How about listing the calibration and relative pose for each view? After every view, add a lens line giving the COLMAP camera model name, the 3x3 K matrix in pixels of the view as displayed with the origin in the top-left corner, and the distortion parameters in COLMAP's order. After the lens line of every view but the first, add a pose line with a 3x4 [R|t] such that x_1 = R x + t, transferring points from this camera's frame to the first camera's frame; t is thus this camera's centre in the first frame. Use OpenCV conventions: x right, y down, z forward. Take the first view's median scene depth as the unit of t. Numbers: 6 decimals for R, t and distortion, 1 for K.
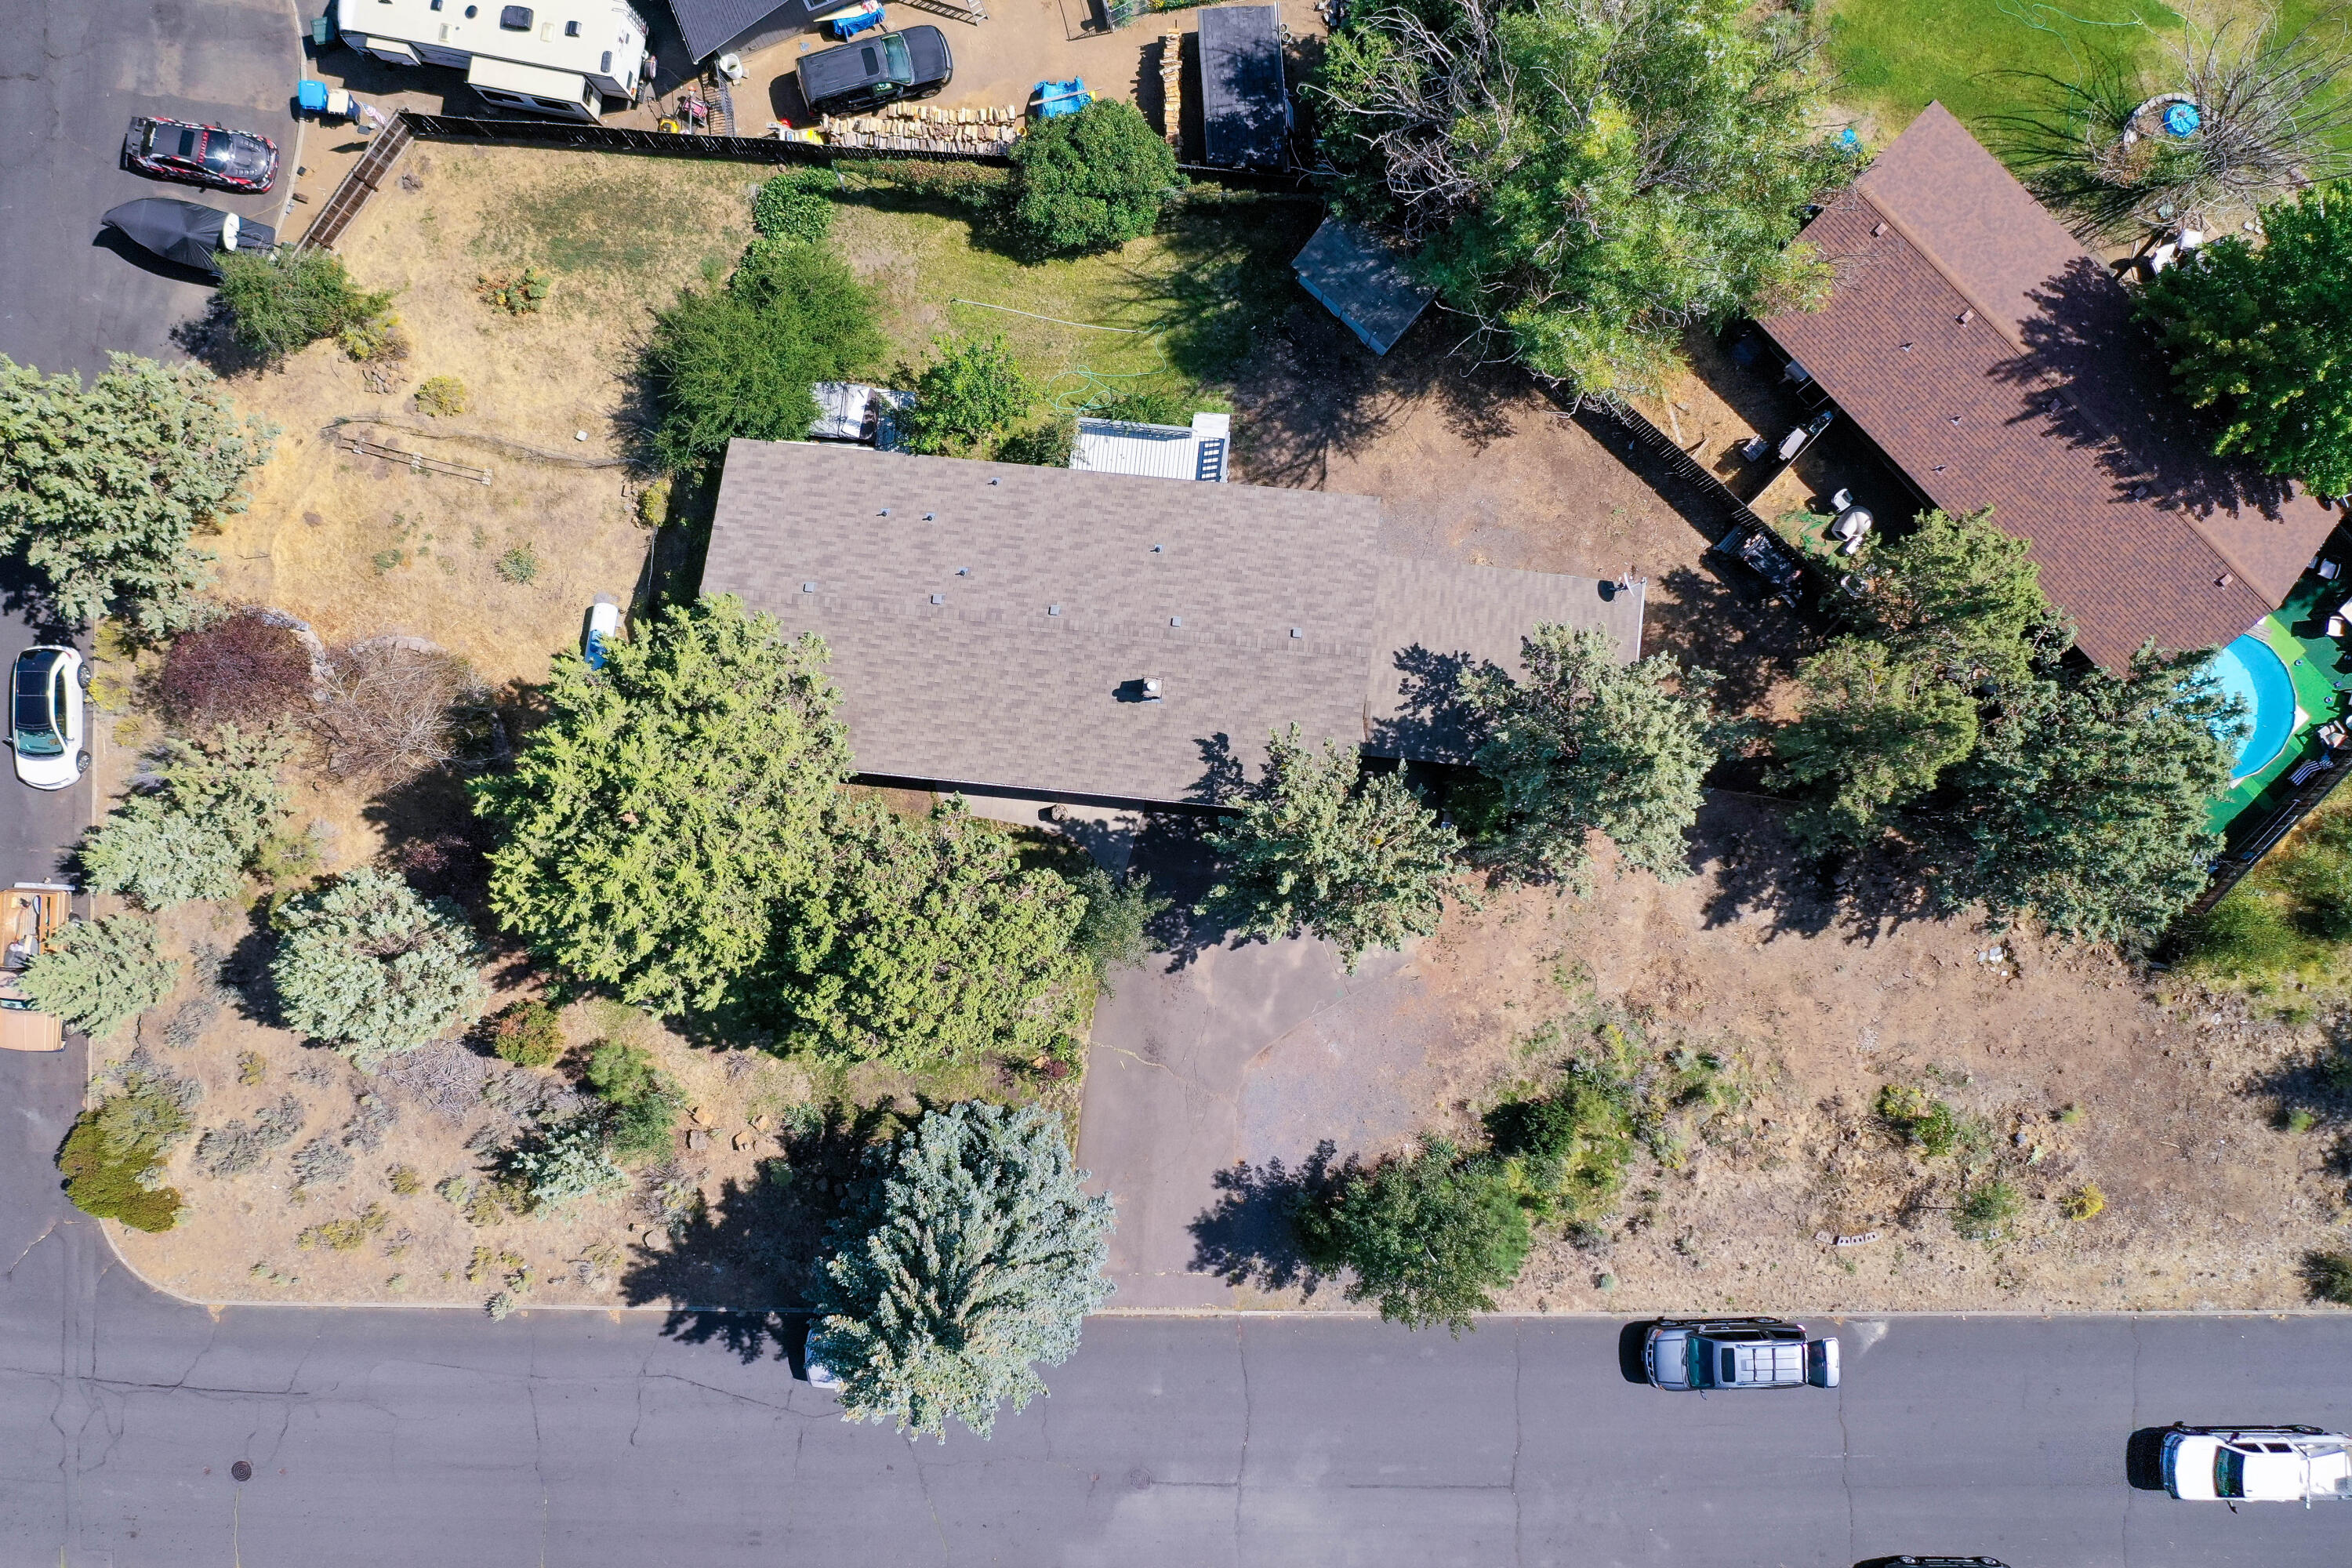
lens RADIAL K [[1856.8, 0, 1173.0], [0, 1856.8, 761.8], [0, 0, 1]] dist [-0.001069, -0.037713]
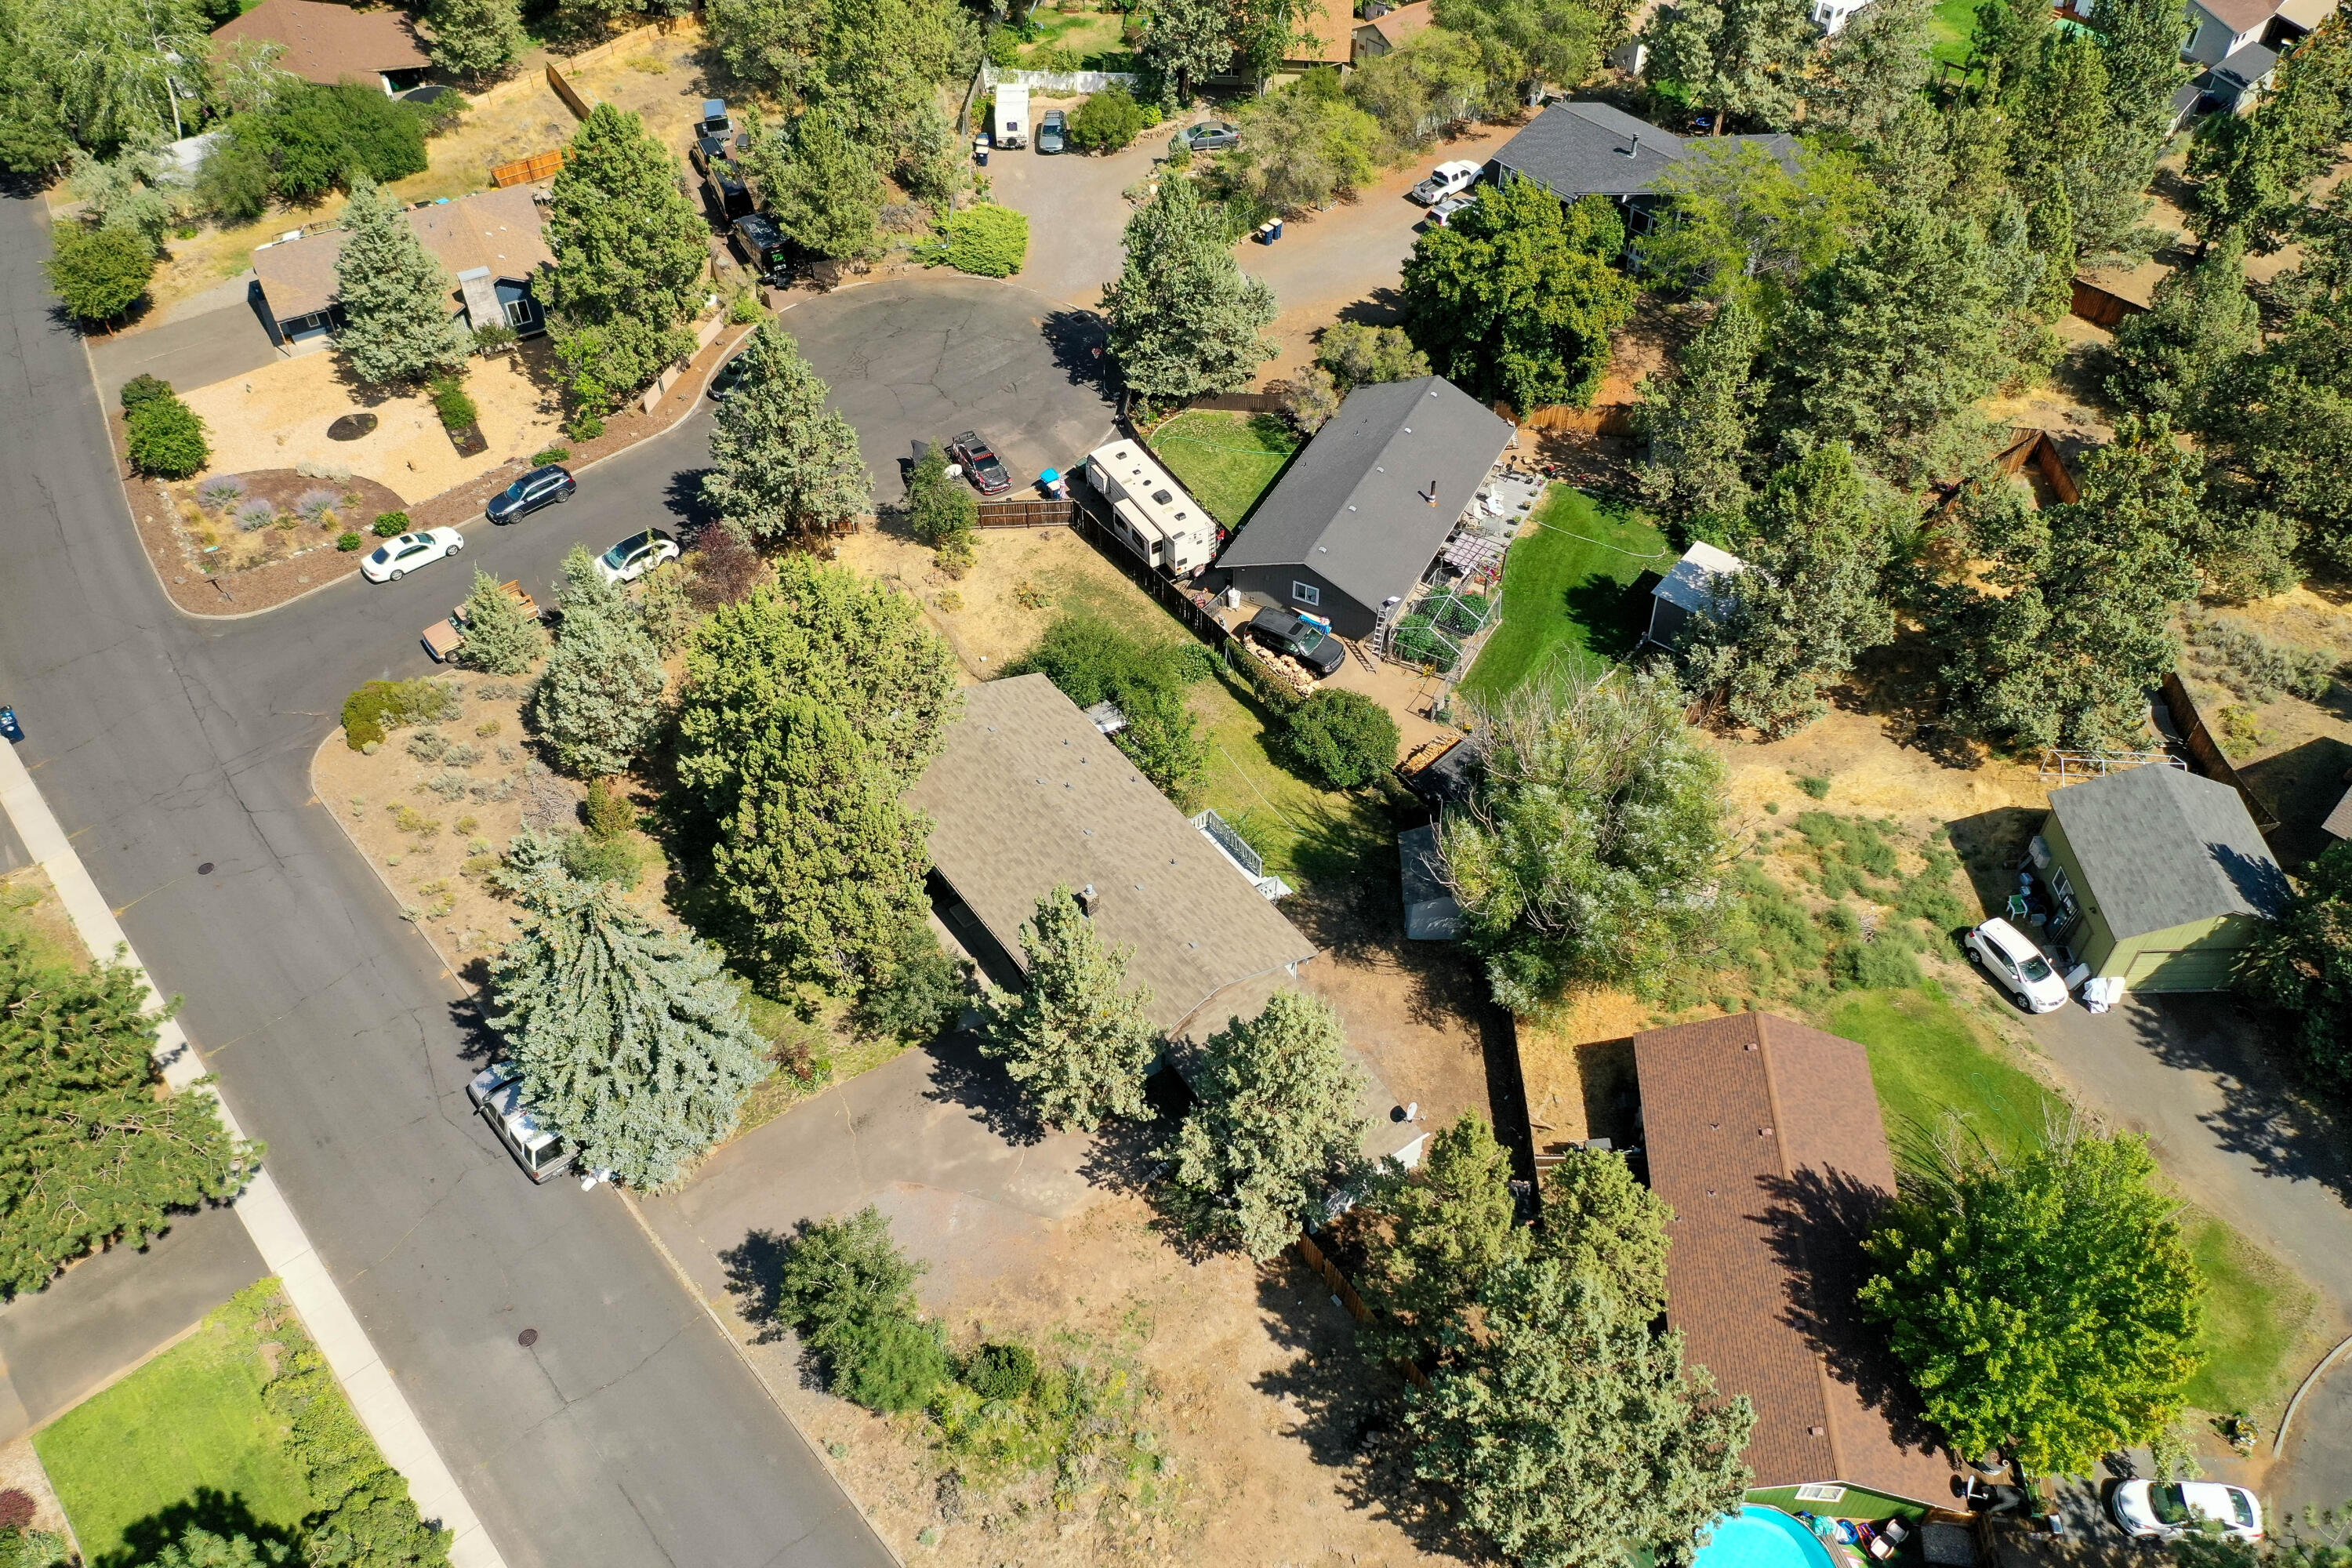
lens RADIAL K [[1856.8, 0, 1173.0], [0, 1856.8, 761.8], [0, 0, 1]] dist [-0.001069, -0.037713]
pose [[0.658291, 0.545920, -0.518290, 0.610092], [-0.752728, 0.470732, -0.460230, 0.443693], [-0.007273, 0.693096, 0.720808, -0.018852]]
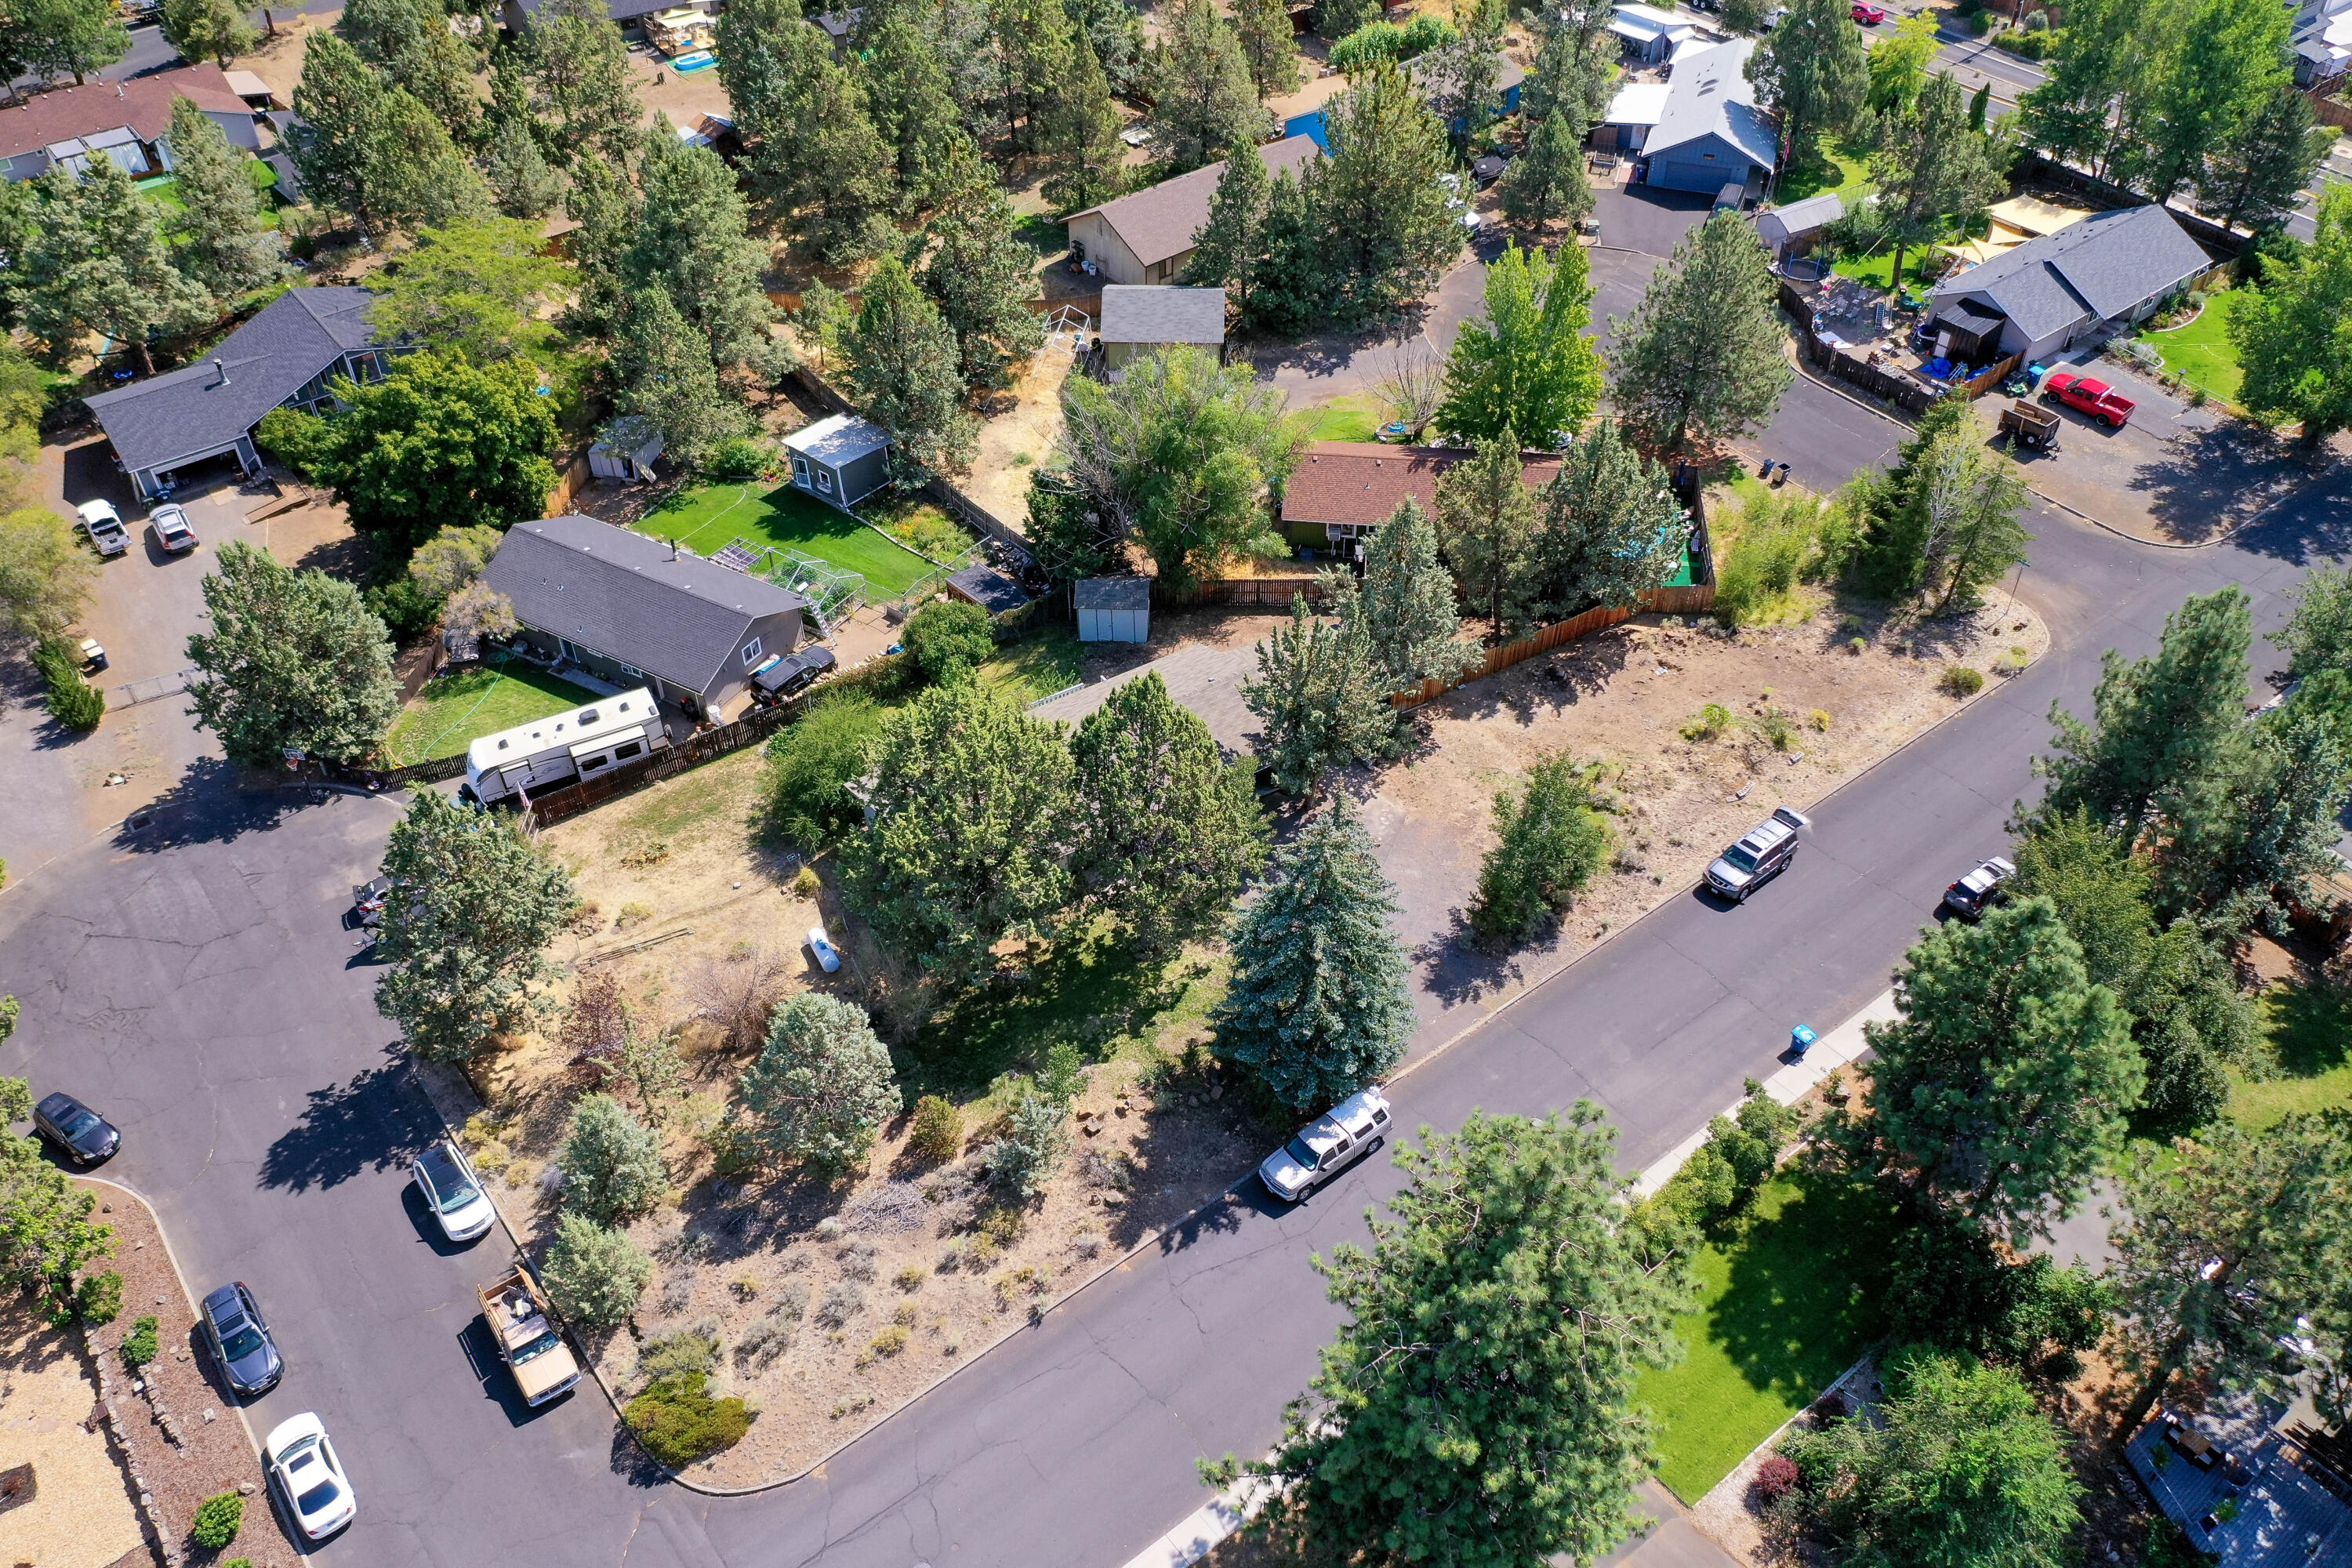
lens RADIAL K [[1856.8, 0, 1173.0], [0, 1856.8, 761.8], [0, 0, 1]] dist [-0.001069, -0.037713]
pose [[0.787616, -0.395884, 0.472162, -0.710019], [0.616161, 0.502784, -0.606263, 0.876555], [0.002614, 0.768430, 0.639928, 0.003533]]
